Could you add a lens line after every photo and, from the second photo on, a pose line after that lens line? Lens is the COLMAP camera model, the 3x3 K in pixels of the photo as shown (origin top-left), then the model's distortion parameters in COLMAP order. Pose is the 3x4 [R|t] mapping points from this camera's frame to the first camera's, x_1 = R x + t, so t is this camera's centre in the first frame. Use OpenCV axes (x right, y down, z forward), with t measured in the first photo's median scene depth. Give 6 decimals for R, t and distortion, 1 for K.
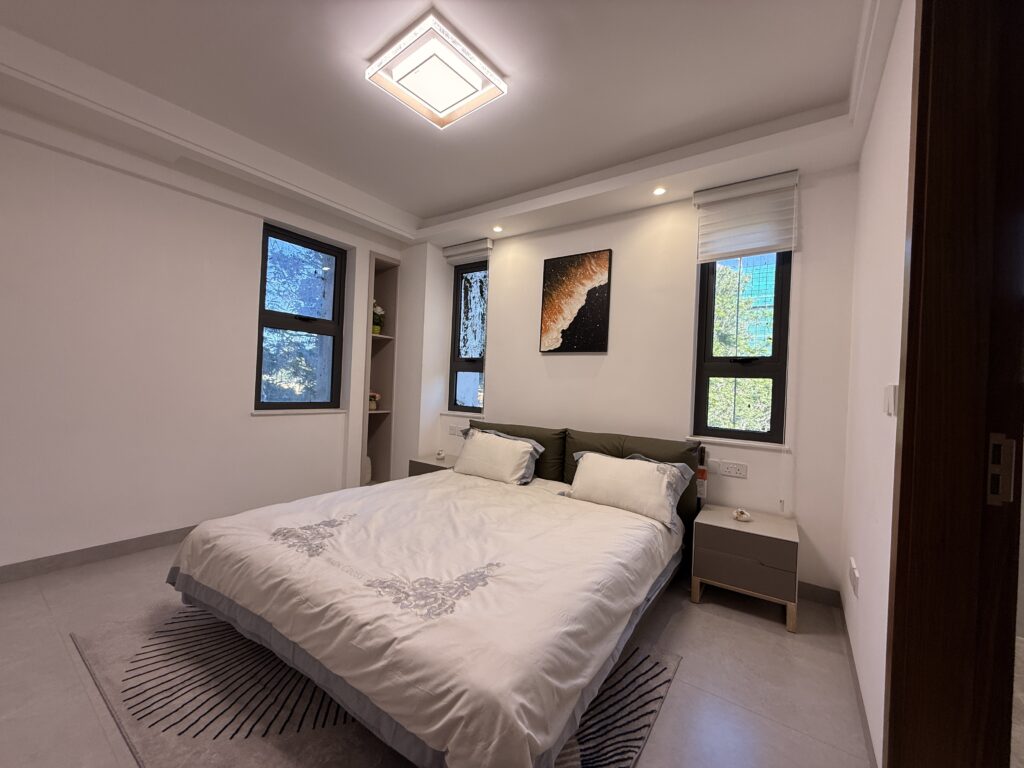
lens RADIAL K [[416.1, 0, 511.9], [0, 416.1, 383.4], [0, 0, 1]] dist [0.000351, 0.000020]
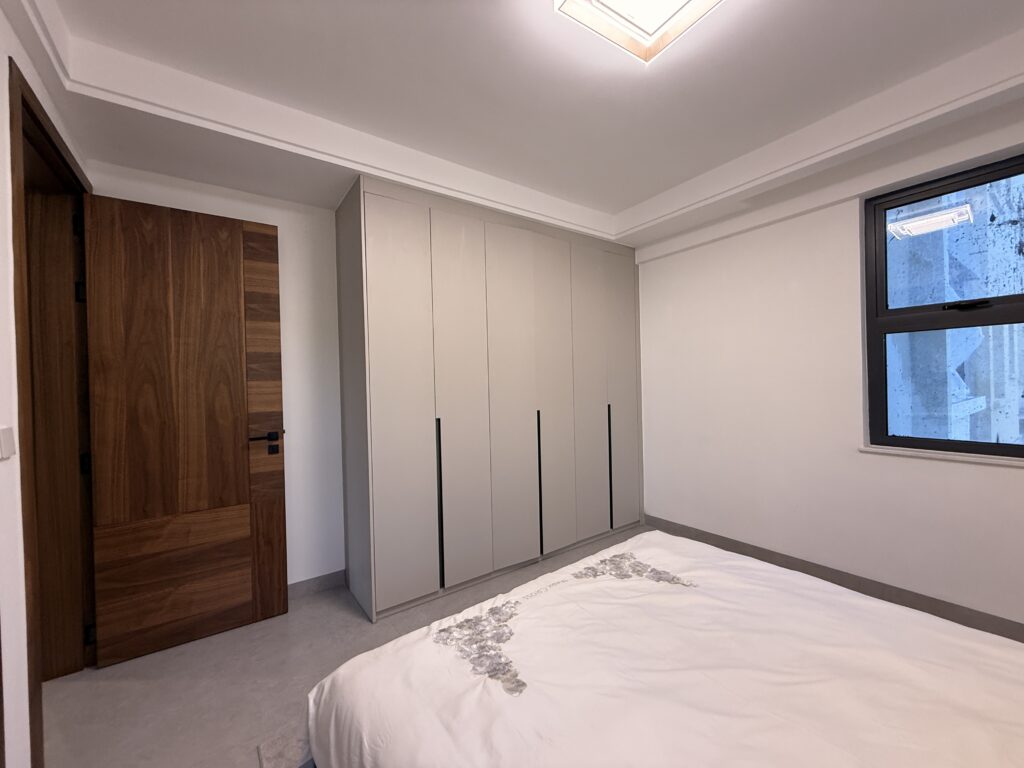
lens RADIAL K [[416.1, 0, 510.6], [0, 416.1, 385.0], [0, 0, 1]] dist [0.000351, 0.000020]
pose [[-0.336527, -0.027128, -0.941283, 0.503142], [0.014830, 0.999308, -0.034102, -0.047666], [0.941557, -0.025436, -0.335892, 0.952741]]
